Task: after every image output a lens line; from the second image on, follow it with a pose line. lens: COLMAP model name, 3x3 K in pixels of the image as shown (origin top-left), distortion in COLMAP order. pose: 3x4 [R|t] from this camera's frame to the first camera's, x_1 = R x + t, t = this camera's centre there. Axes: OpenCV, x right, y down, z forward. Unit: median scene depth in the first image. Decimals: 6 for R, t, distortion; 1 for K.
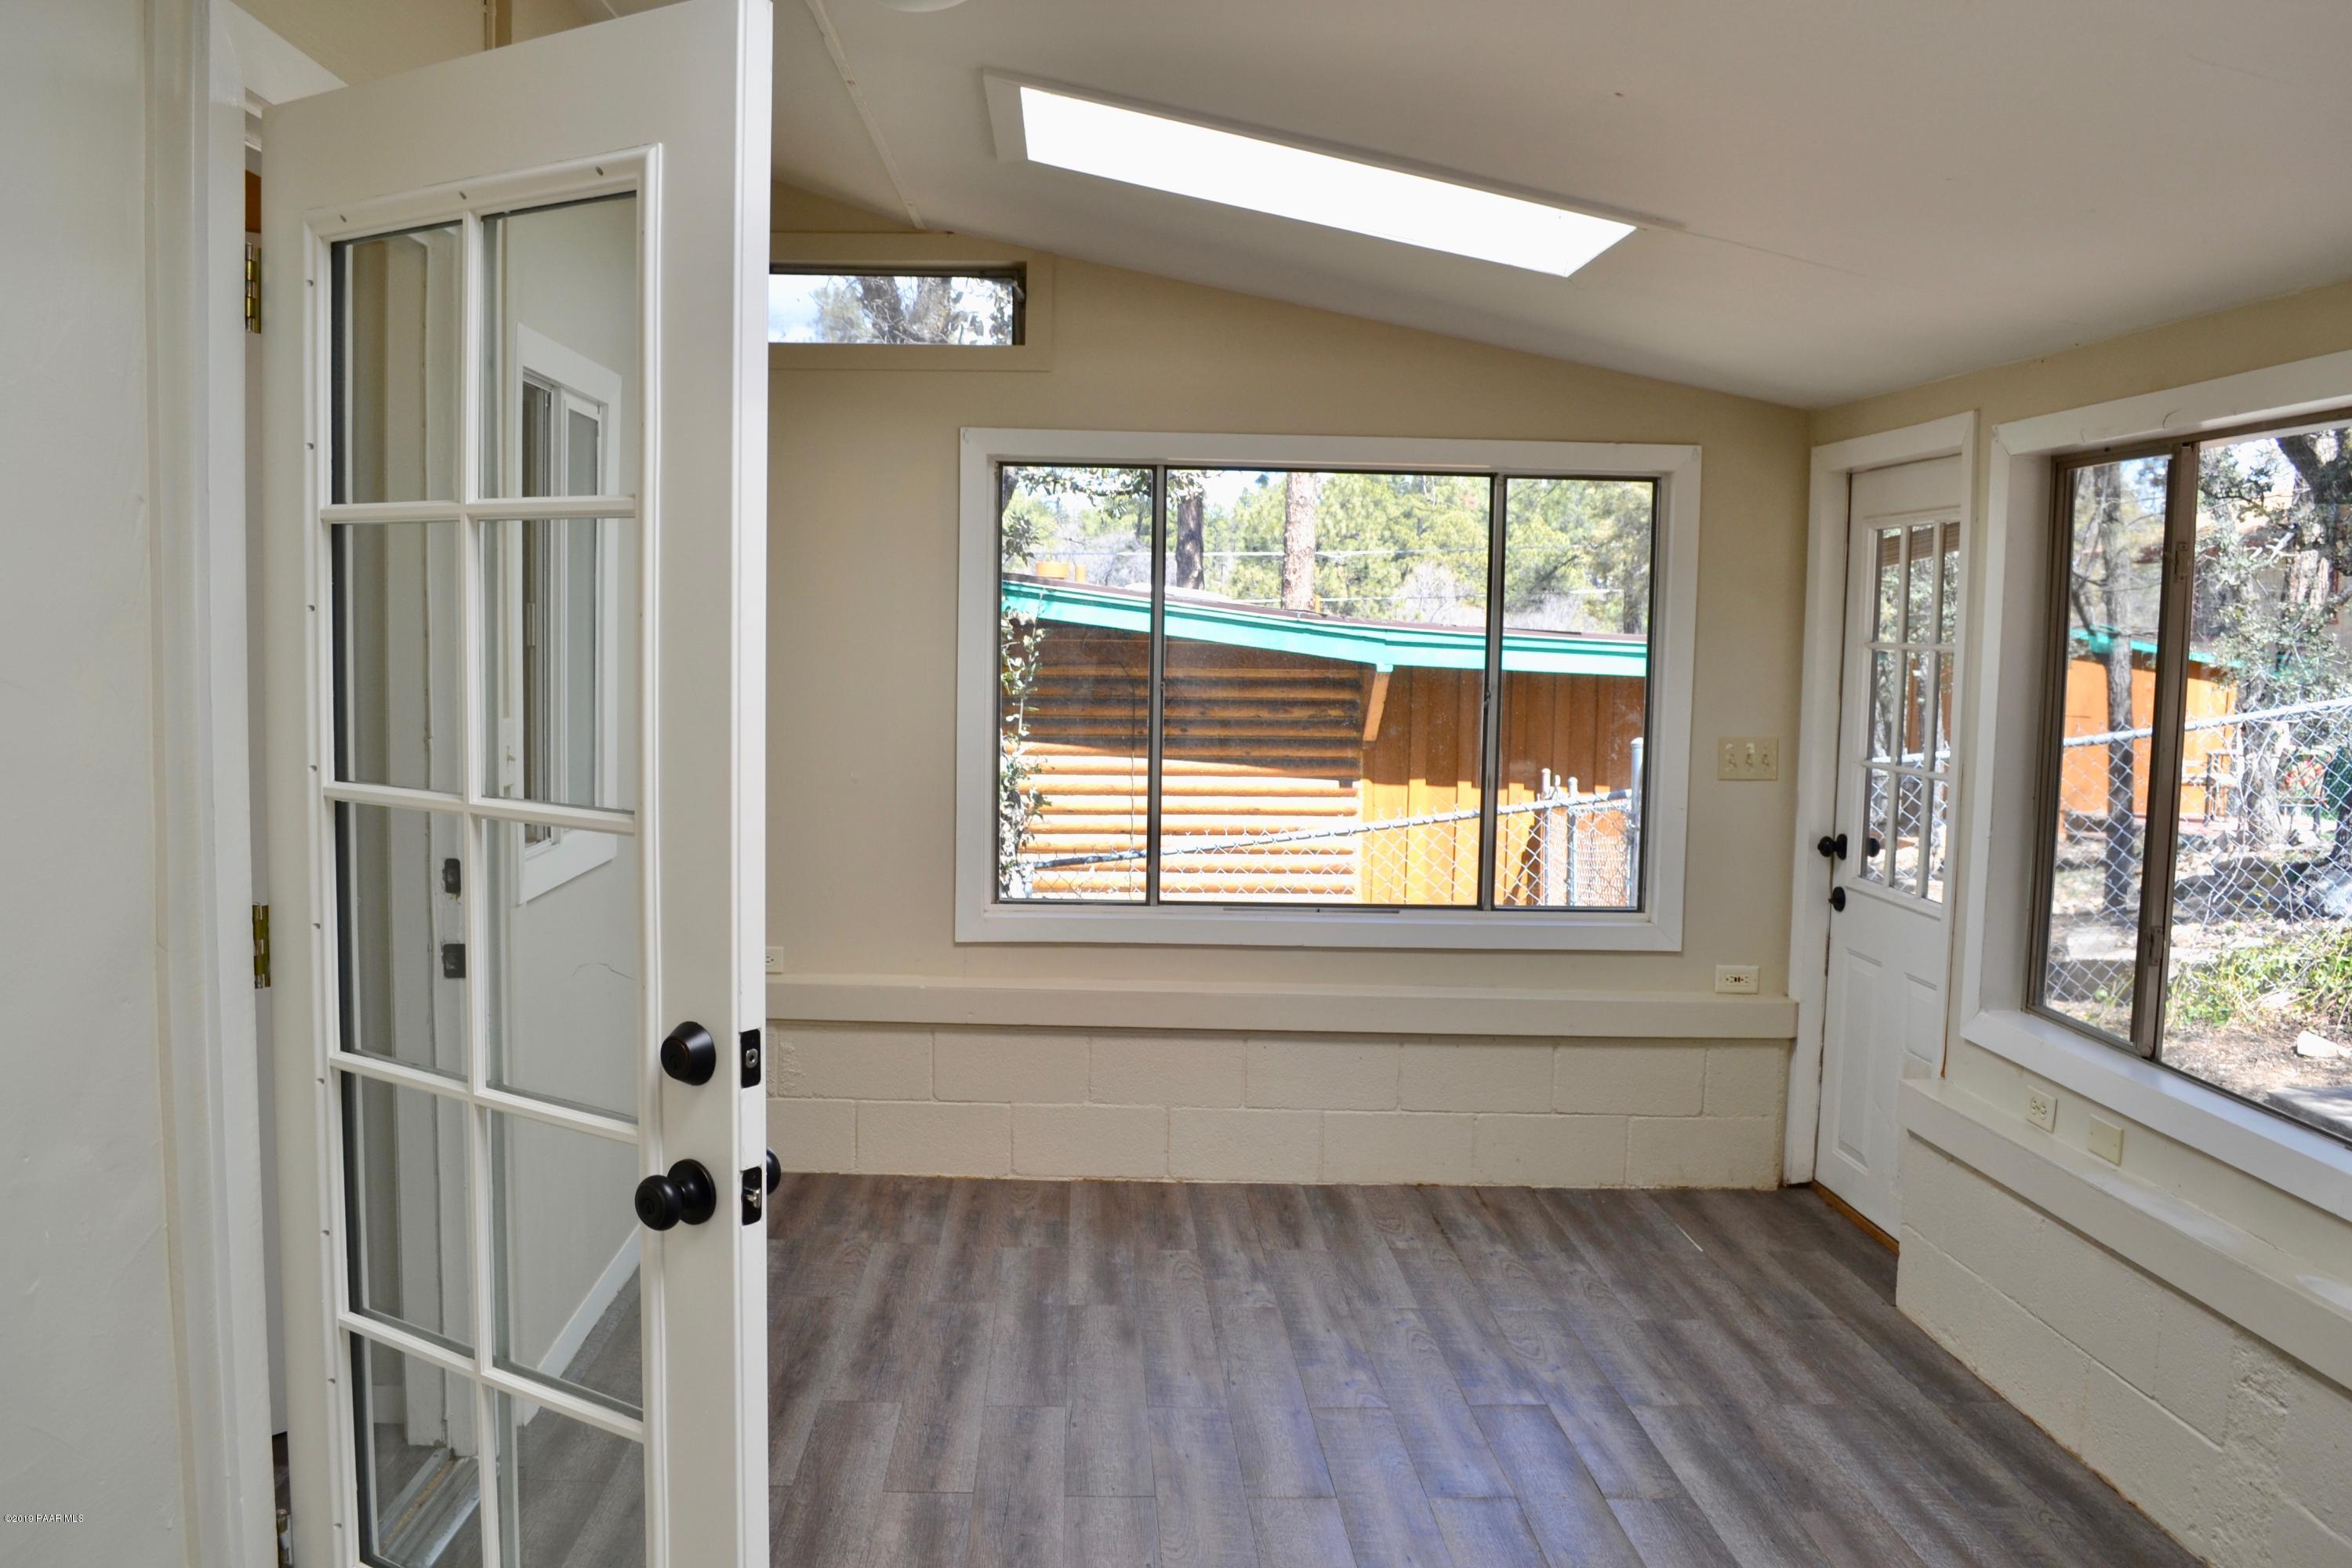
lens RADIAL K [[1899.3, 0, 1164.1], [0, 1899.3, 784.6], [0, 0, 1]] dist [-0.078112, 0.008121]
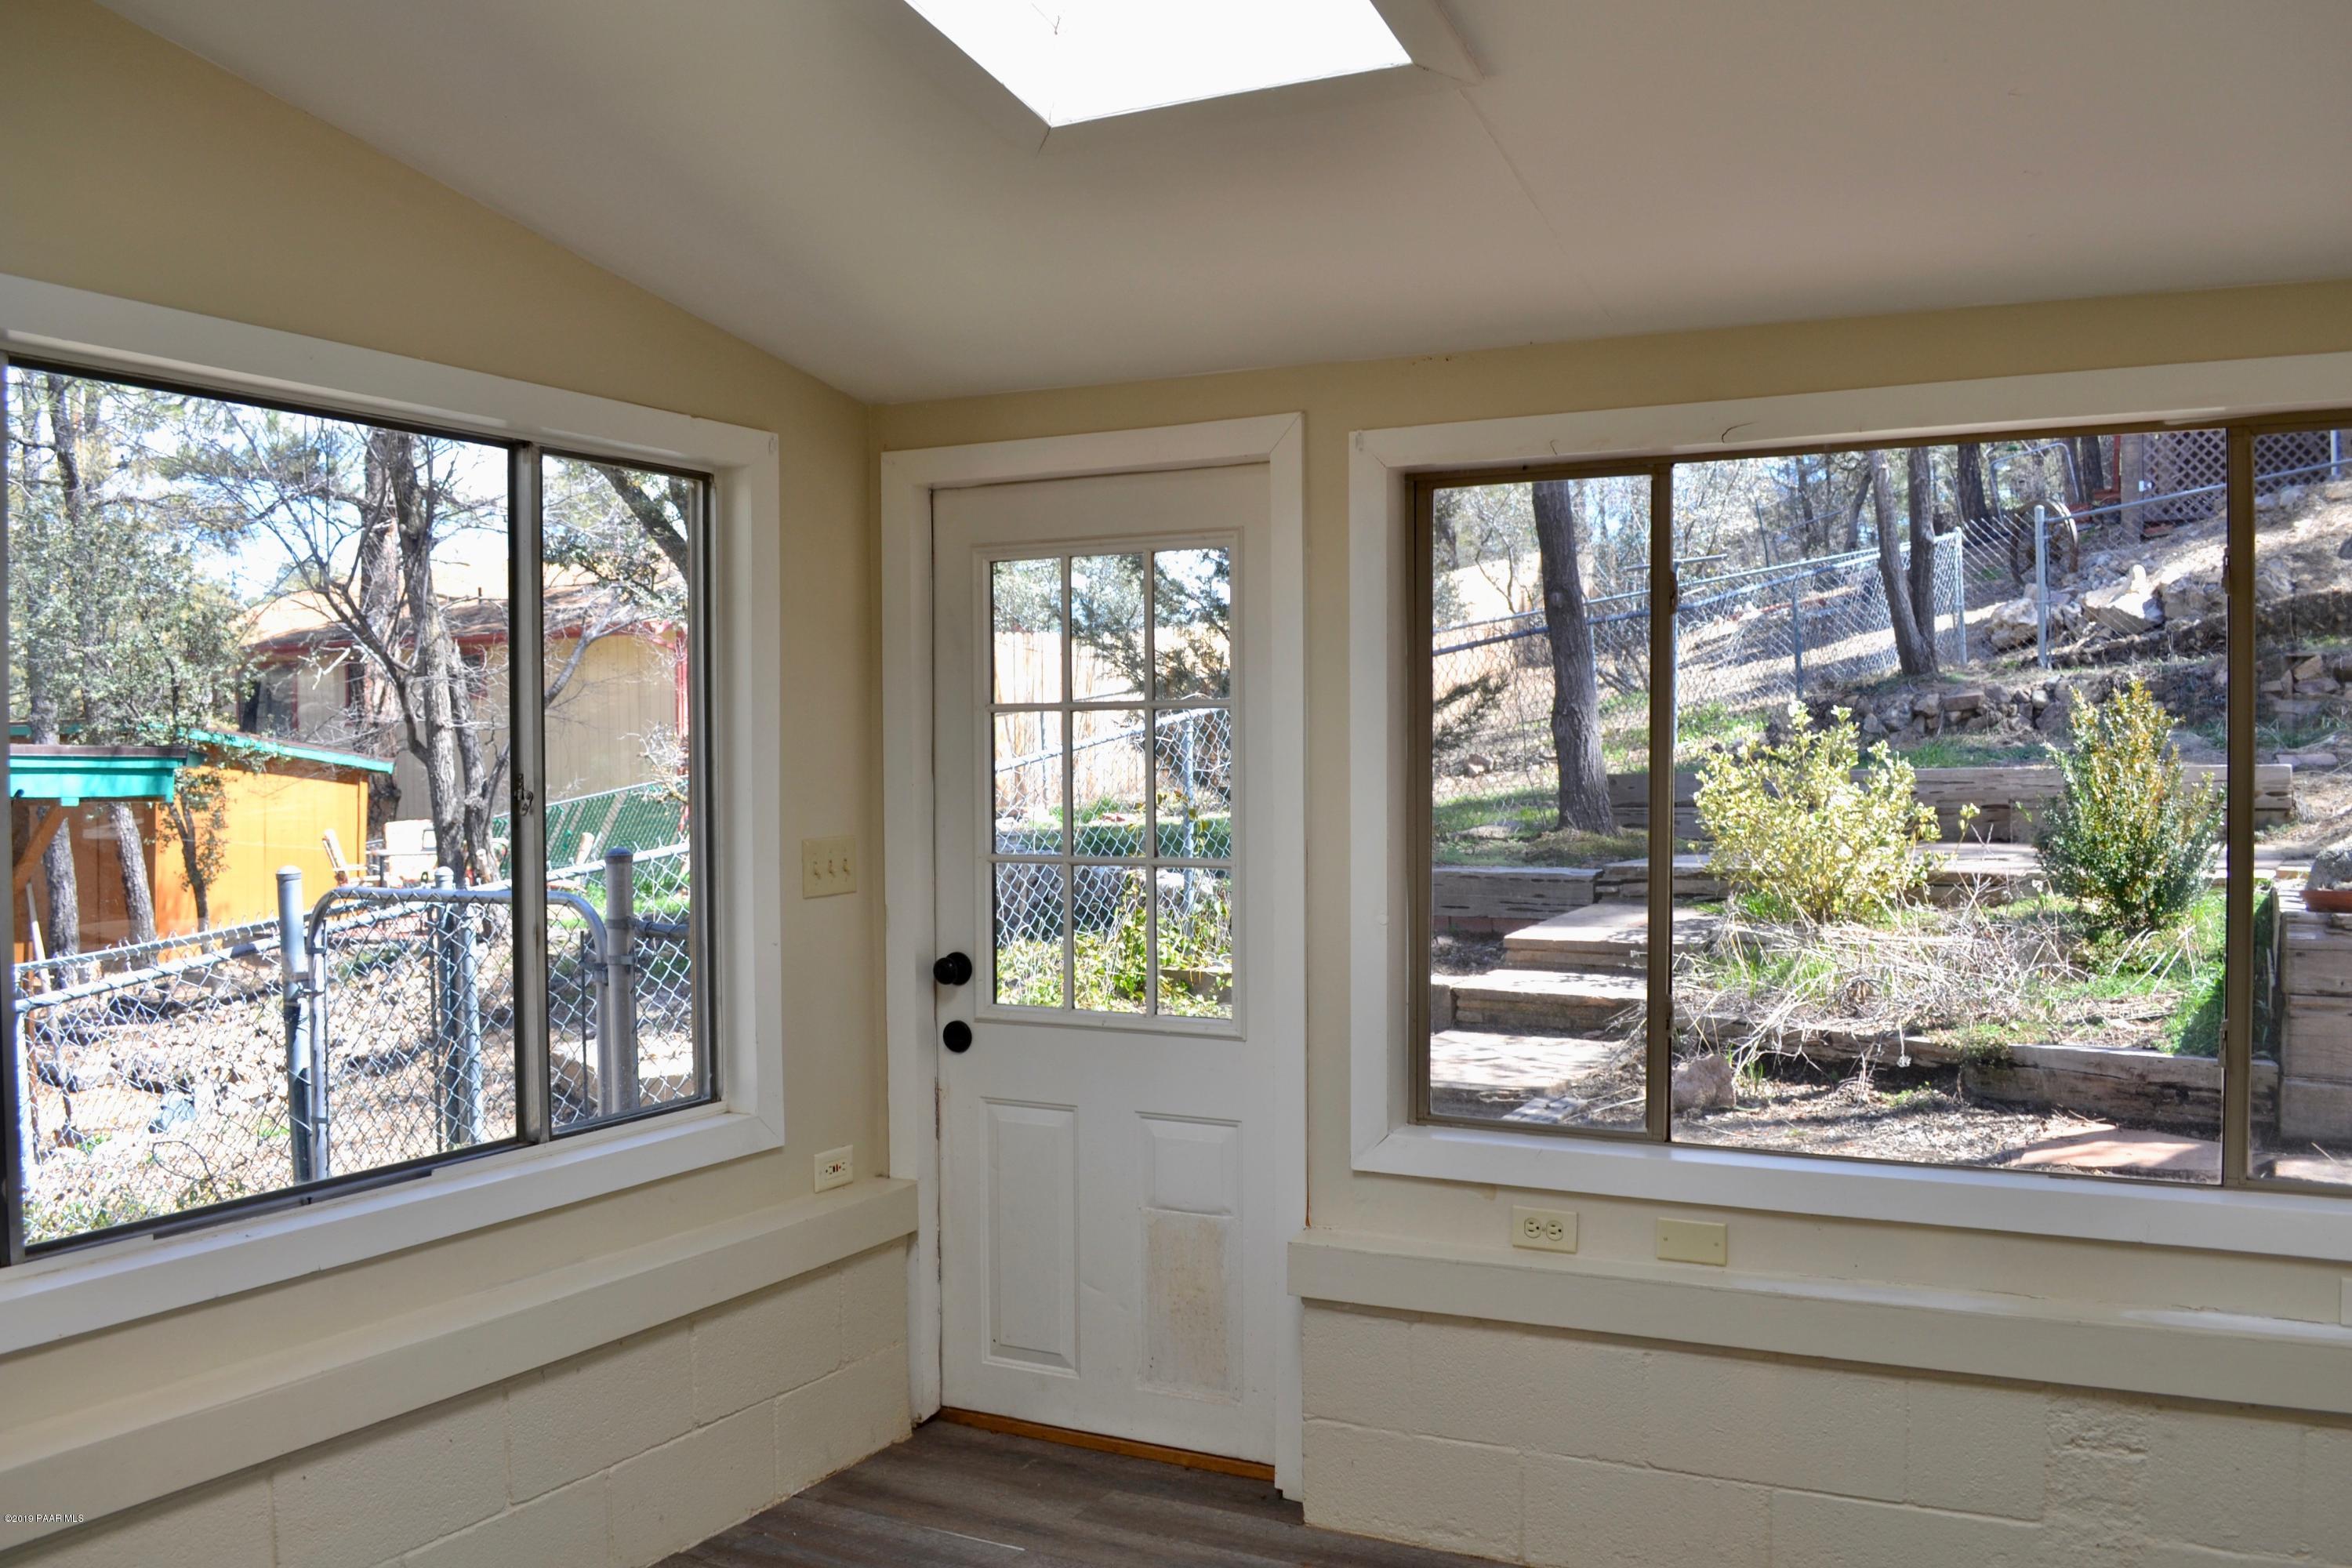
lens RADIAL K [[1899.3, 0, 1164.1], [0, 1899.3, 784.6], [0, 0, 1]] dist [-0.078112, 0.008121]
pose [[0.502592, -0.038058, 0.863686, -0.266976], [0.090941, 0.995815, -0.009040, -0.027418], [-0.859728, 0.083088, 0.503949, 0.525200]]
